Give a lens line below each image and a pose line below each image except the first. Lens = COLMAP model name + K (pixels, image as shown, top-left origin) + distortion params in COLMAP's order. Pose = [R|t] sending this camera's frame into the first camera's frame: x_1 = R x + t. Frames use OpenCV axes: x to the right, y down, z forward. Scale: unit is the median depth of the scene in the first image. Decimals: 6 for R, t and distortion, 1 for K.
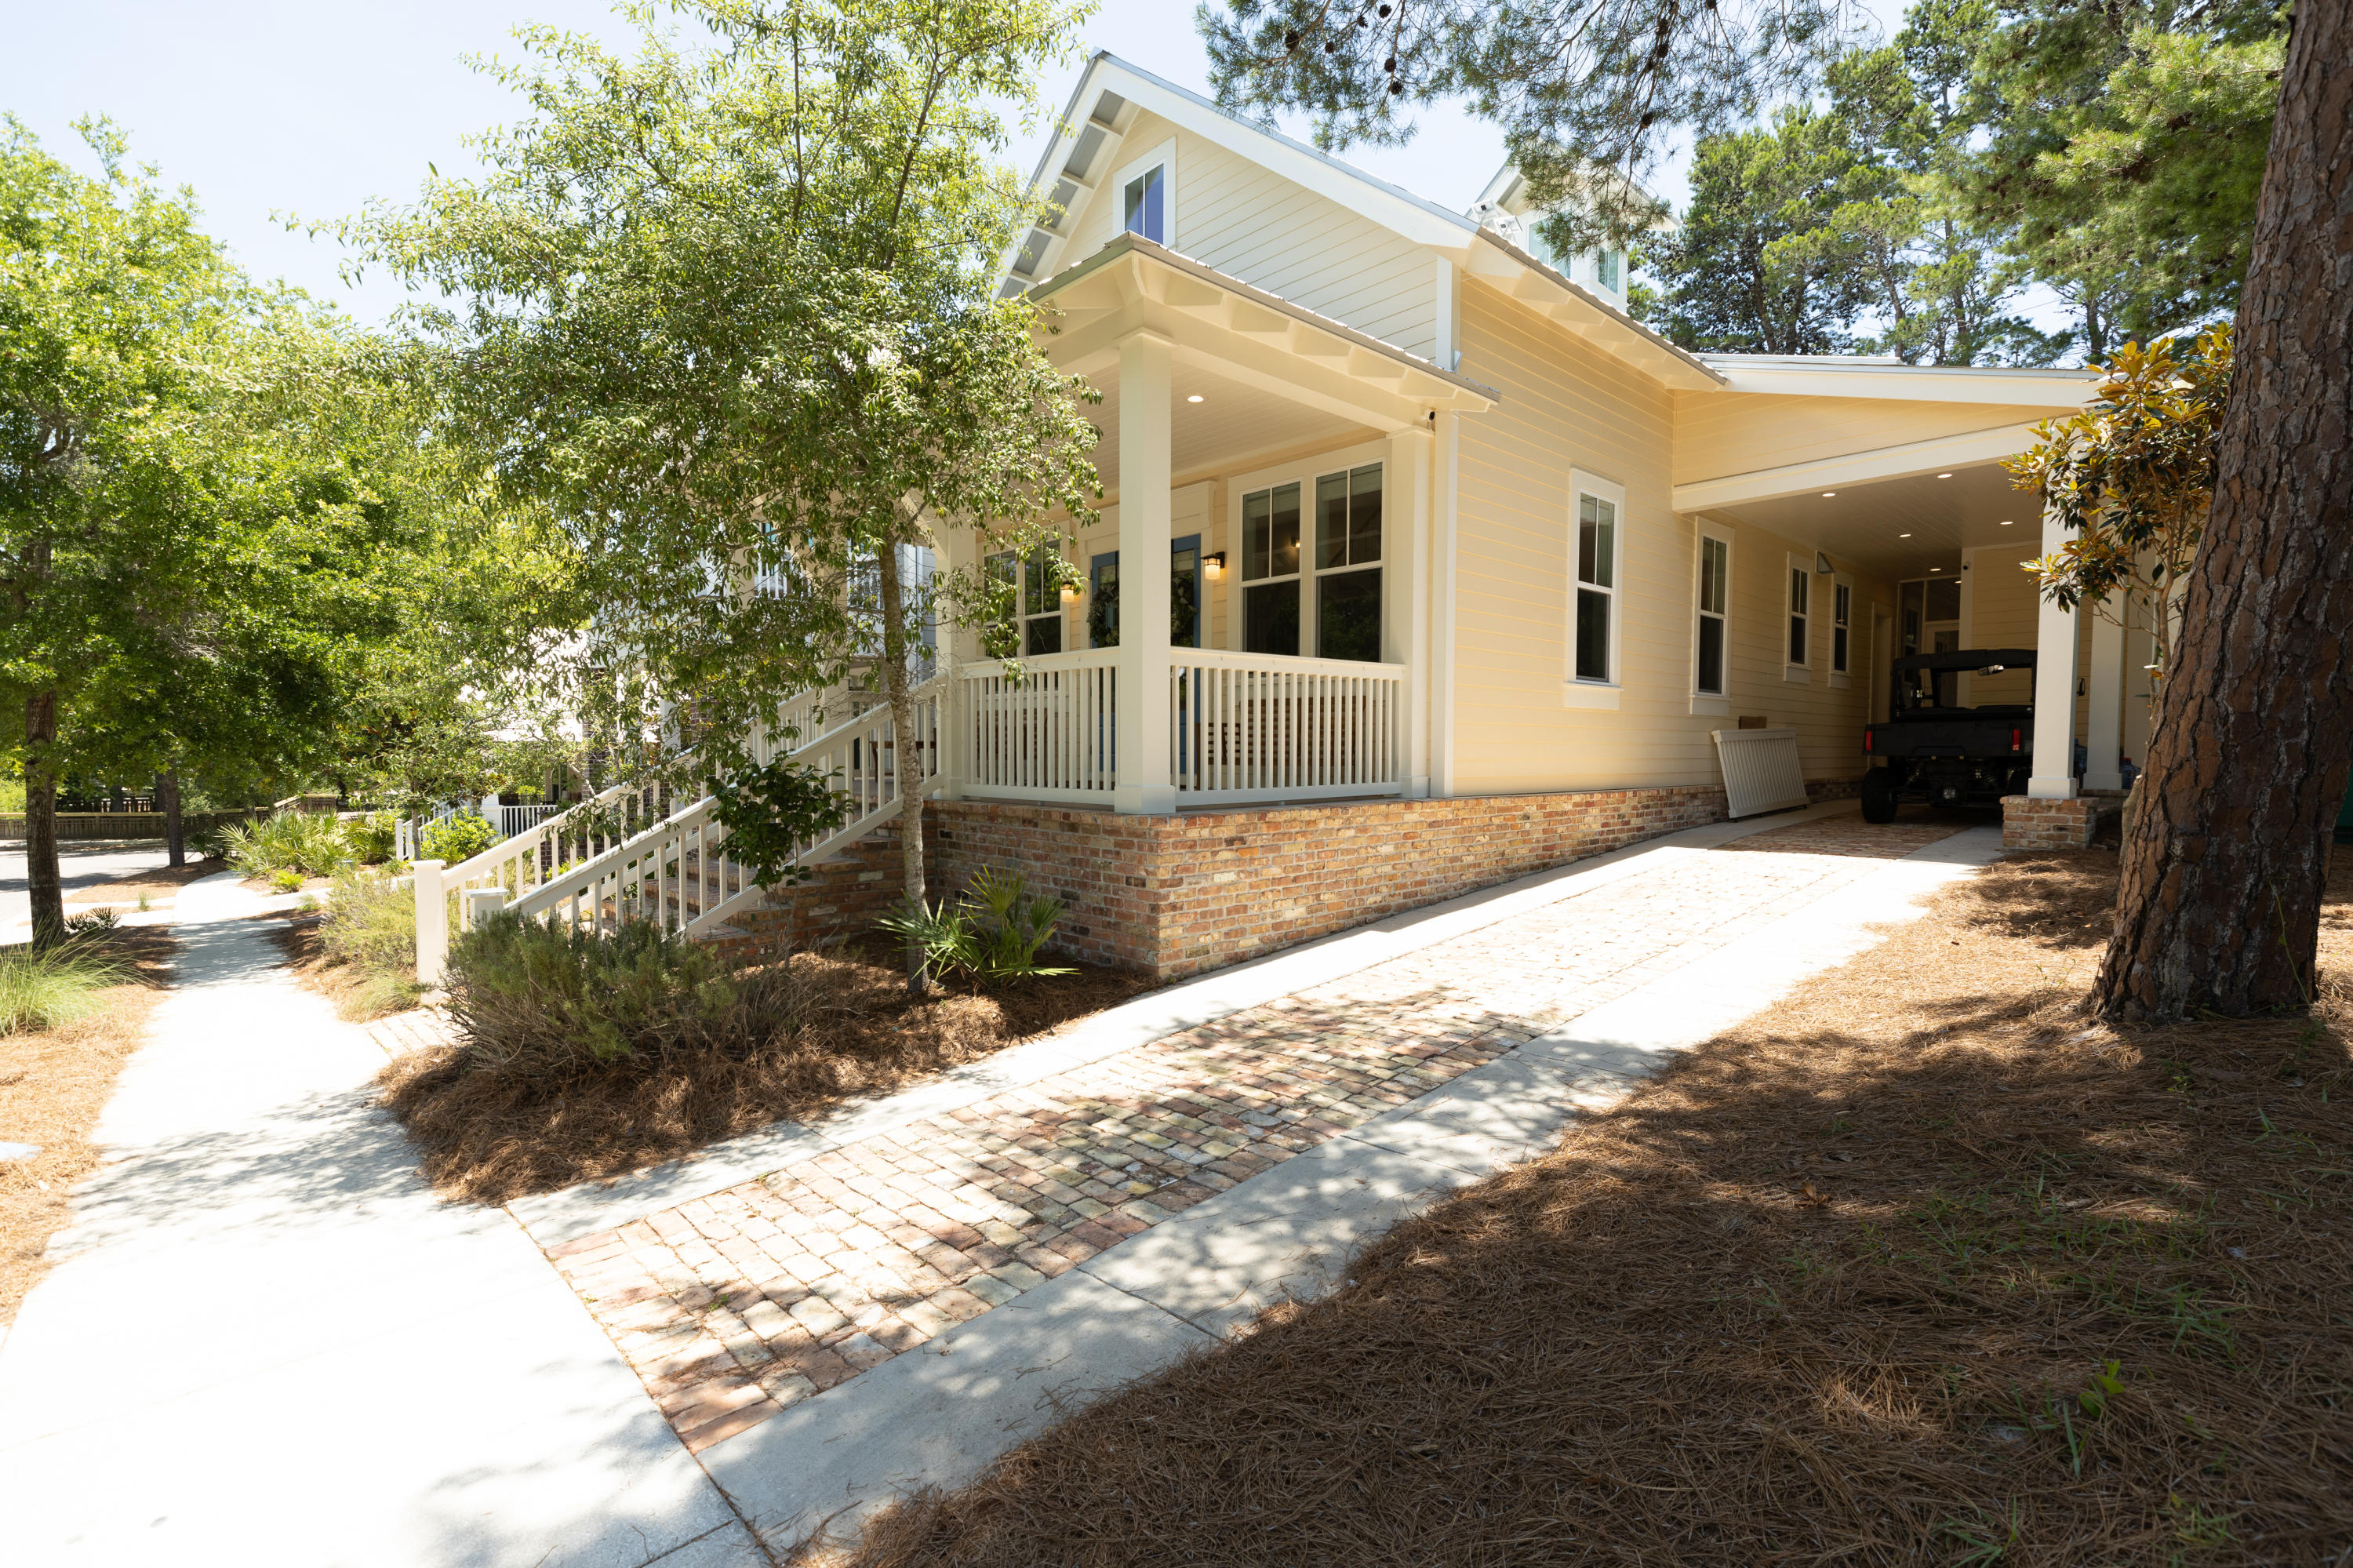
lens RADIAL K [[1063.9, 0, 1182.8], [0, 1063.9, 788.8], [0, 0, 1]] dist [0.001639, 0.000019]
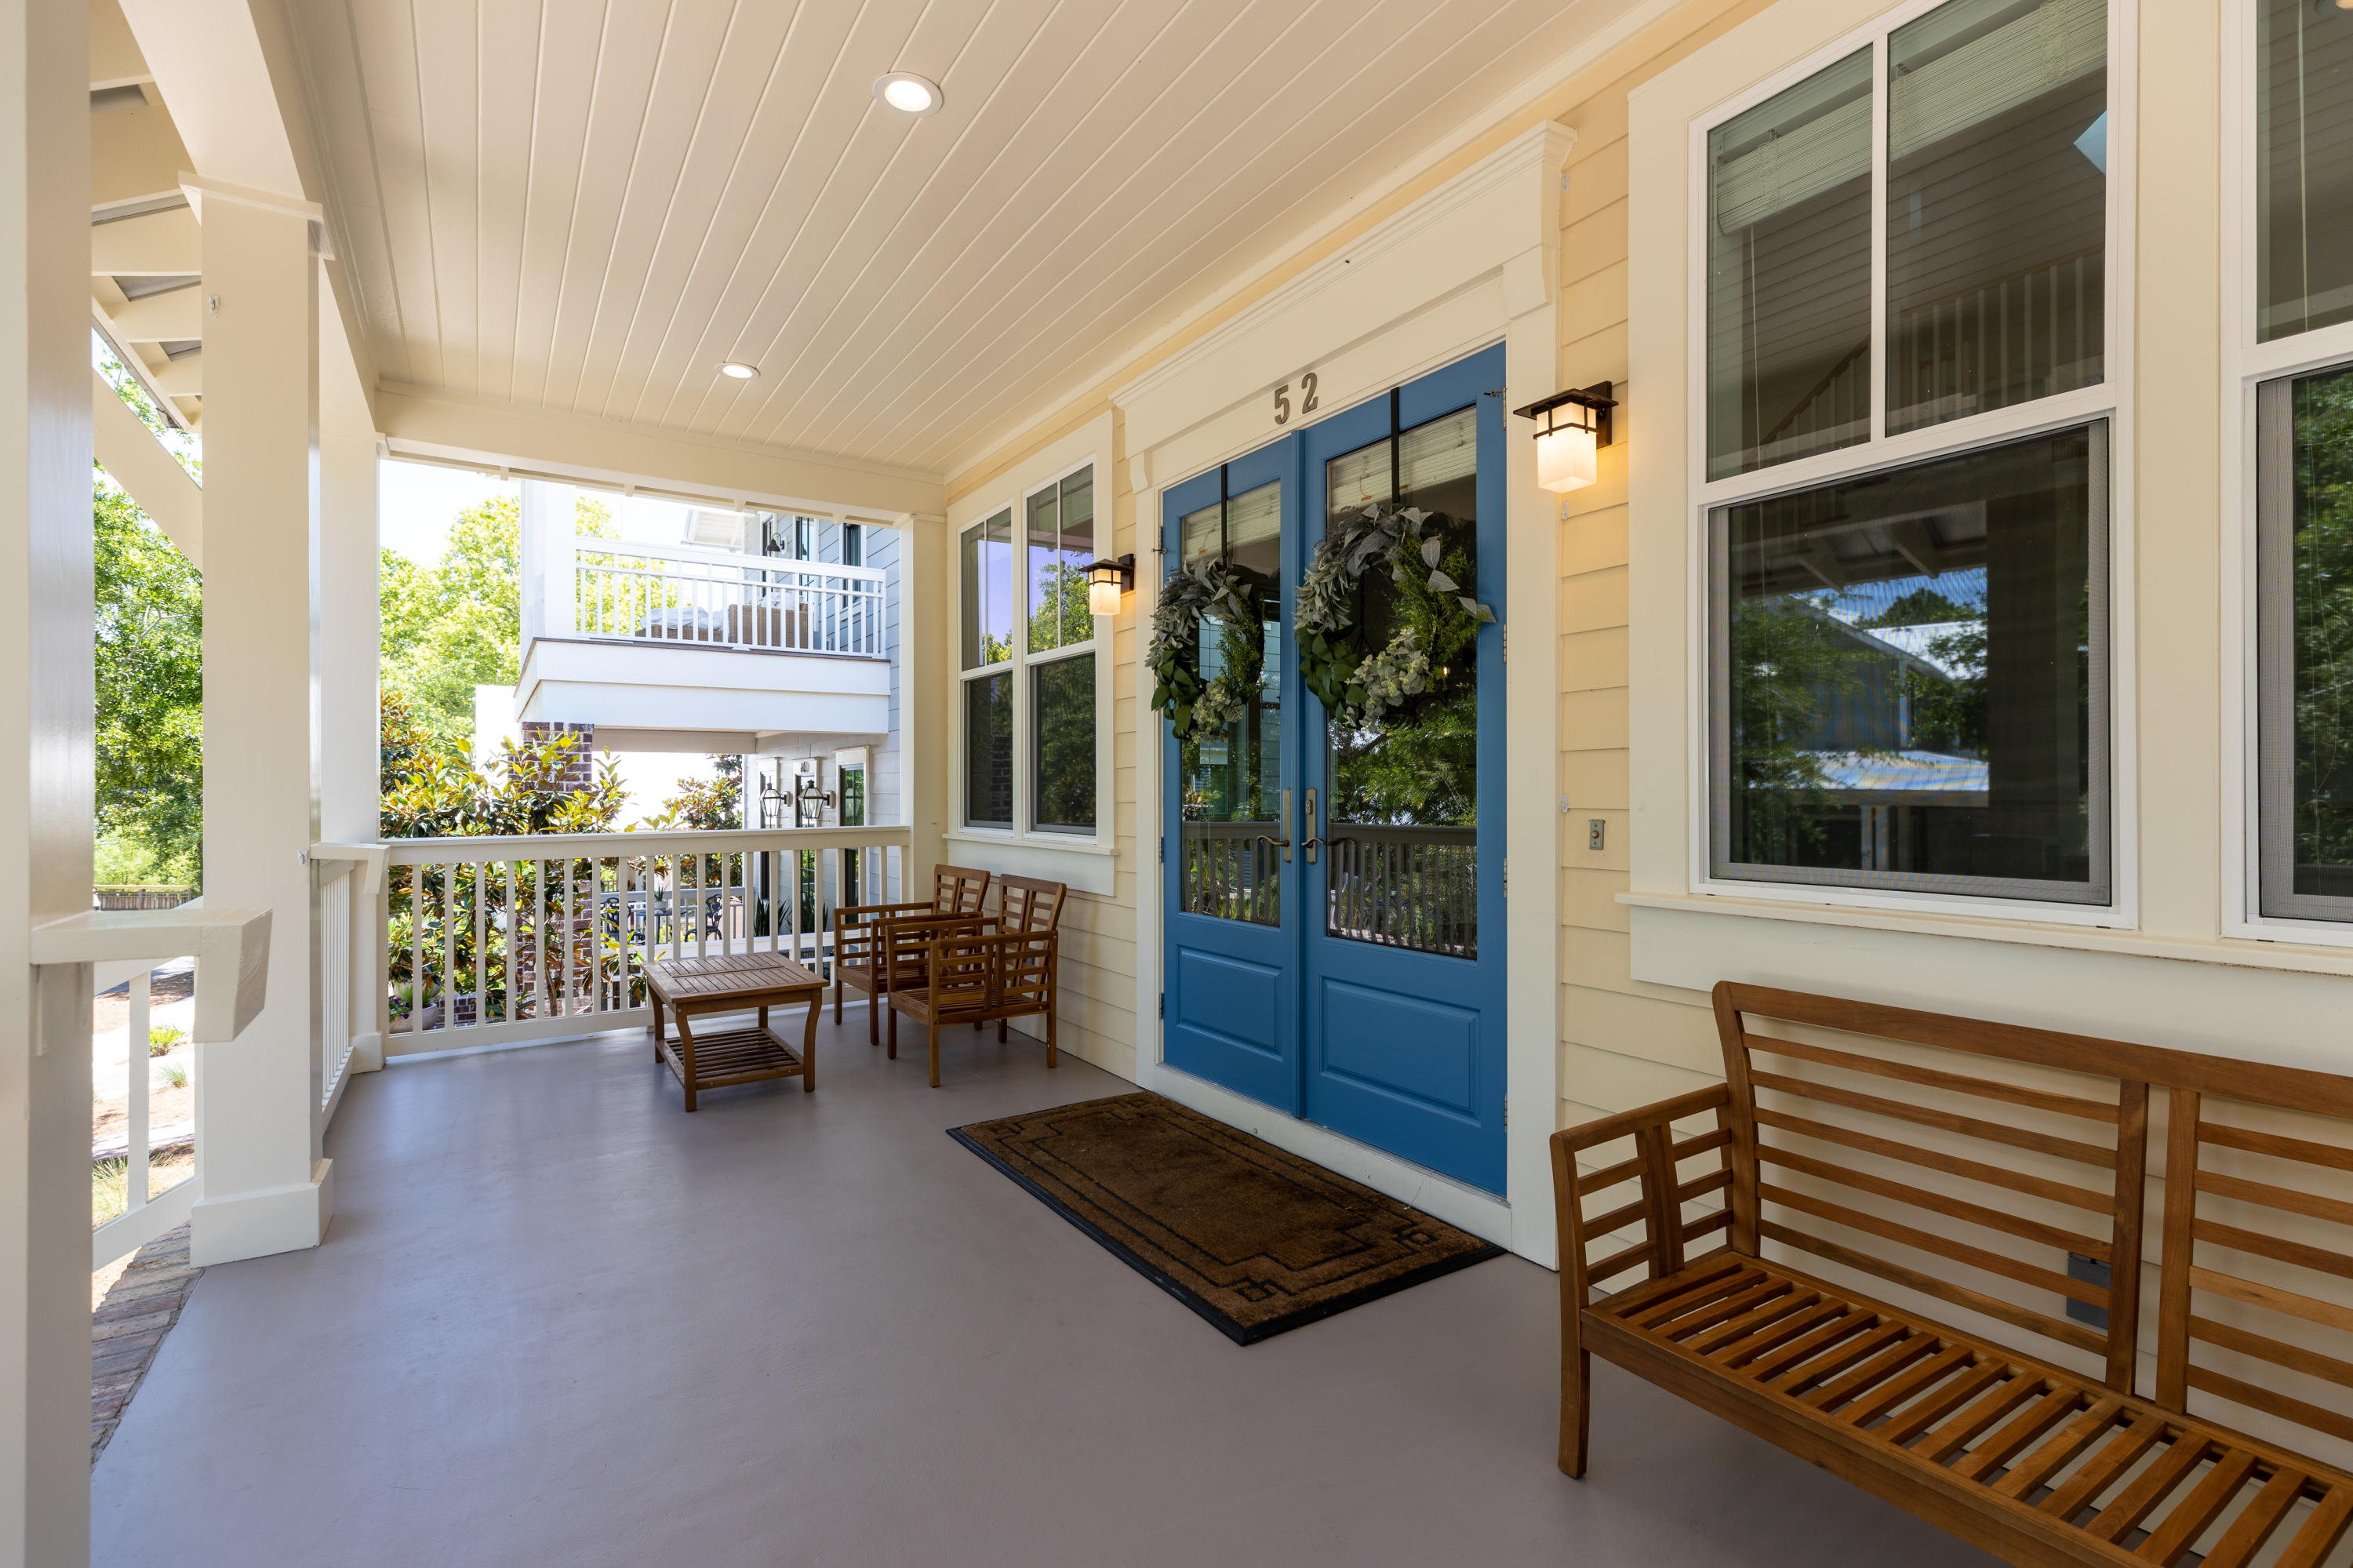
lens RADIAL K [[1063.9, 0, 1175.4], [0, 1063.9, 789.7], [0, 0, 1]] dist [0.001639, 0.000019]
pose [[0.989289, -0.001287, -0.145962, -0.029598], [-0.005548, 0.998907, -0.046412, -0.109220], [0.145862, 0.046725, 0.988201, 0.725996]]
